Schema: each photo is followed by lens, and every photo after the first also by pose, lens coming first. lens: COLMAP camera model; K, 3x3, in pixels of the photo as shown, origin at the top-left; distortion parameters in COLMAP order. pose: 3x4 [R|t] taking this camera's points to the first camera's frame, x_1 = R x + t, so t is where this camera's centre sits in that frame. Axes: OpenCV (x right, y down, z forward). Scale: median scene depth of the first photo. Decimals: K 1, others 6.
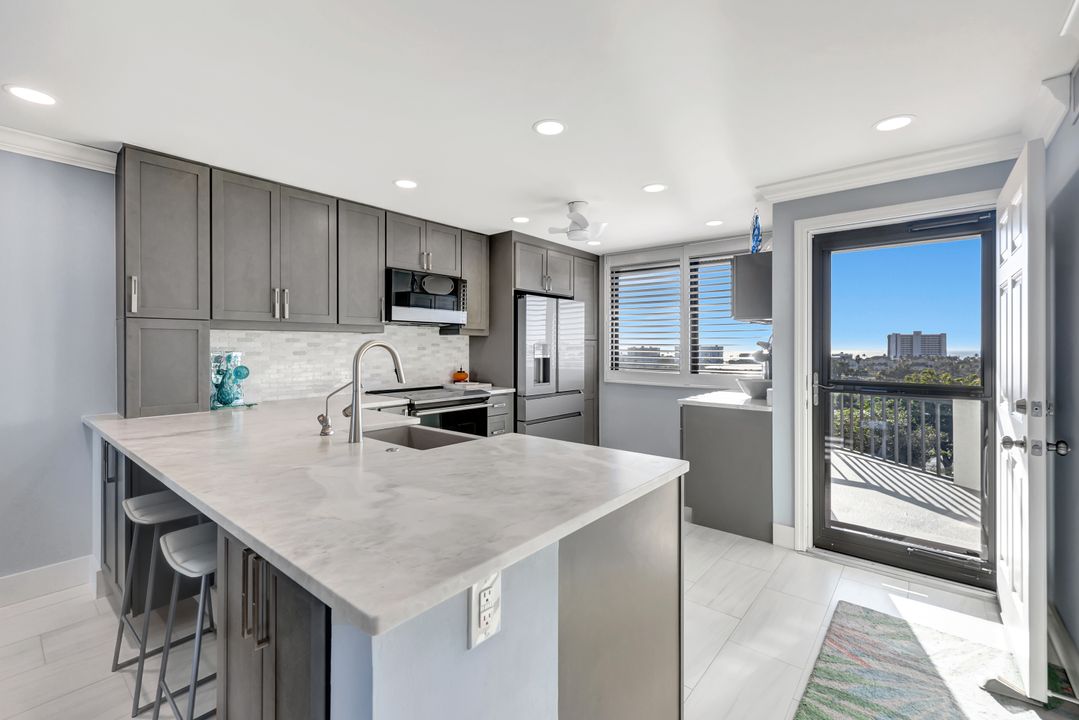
lens RADIAL K [[461.1, 0, 531.0], [0, 461.1, 346.9], [0, 0, 1]] dist [0.002940, -0.000020]
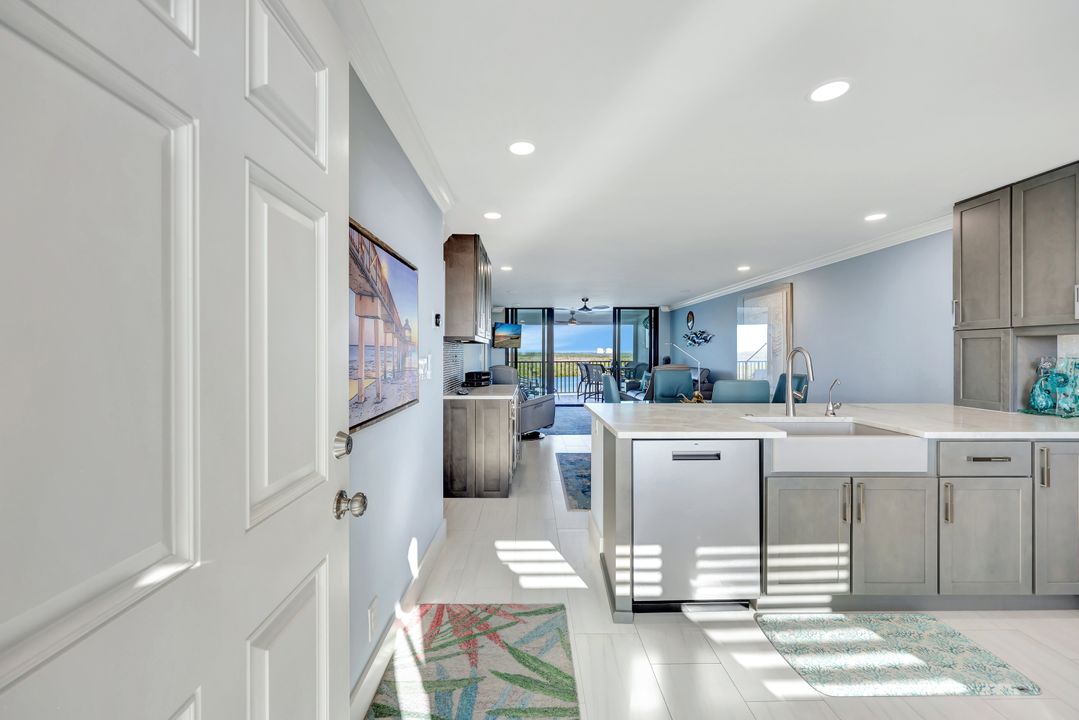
lens RADIAL K [[438.6, 0, 535.2], [0, 438.6, 352.5], [0, 0, 1]] dist [0.001027, 0.000355]
pose [[-0.744693, 0.001680, -0.667405, 0.565448], [-0.000340, 0.999996, 0.002898, -0.002091], [0.667407, 0.002385, -0.744690, 0.712715]]
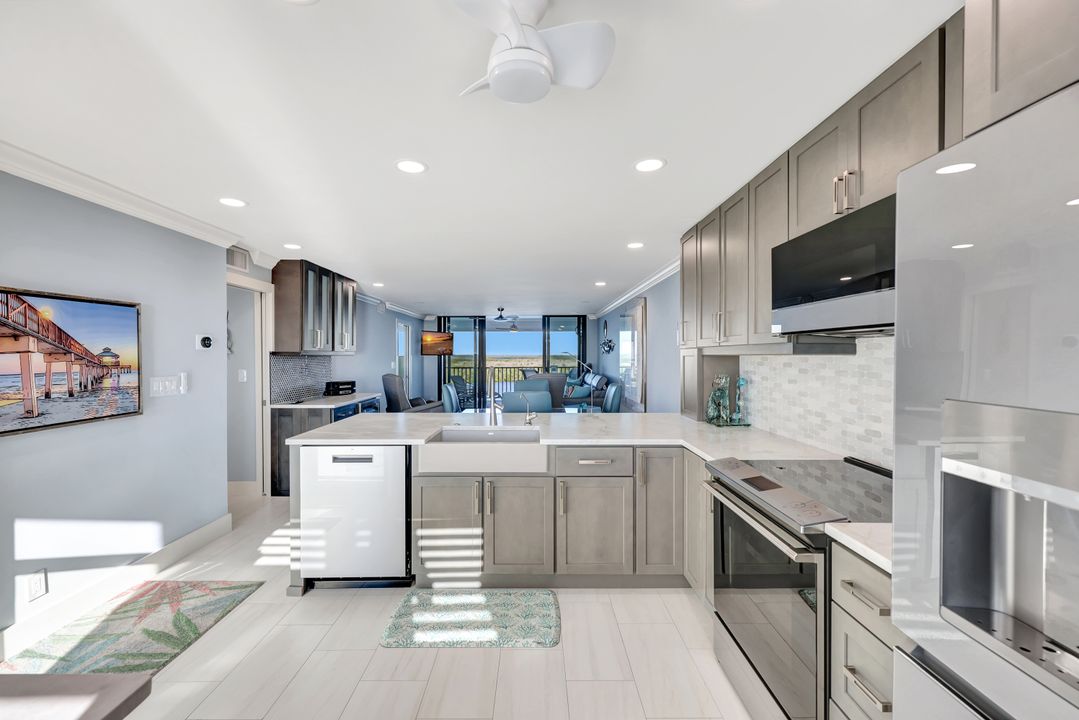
lens RADIAL K [[444.7, 0, 537.4], [0, 444.7, 355.9], [0, 0, 1]] dist [0.000283, 0.000003]
pose [[-0.754430, 0.005088, -0.656360, 0.286155], [0.001888, 0.999983, 0.005582, -0.030724], [0.656377, 0.002972, -0.754427, 1.124943]]
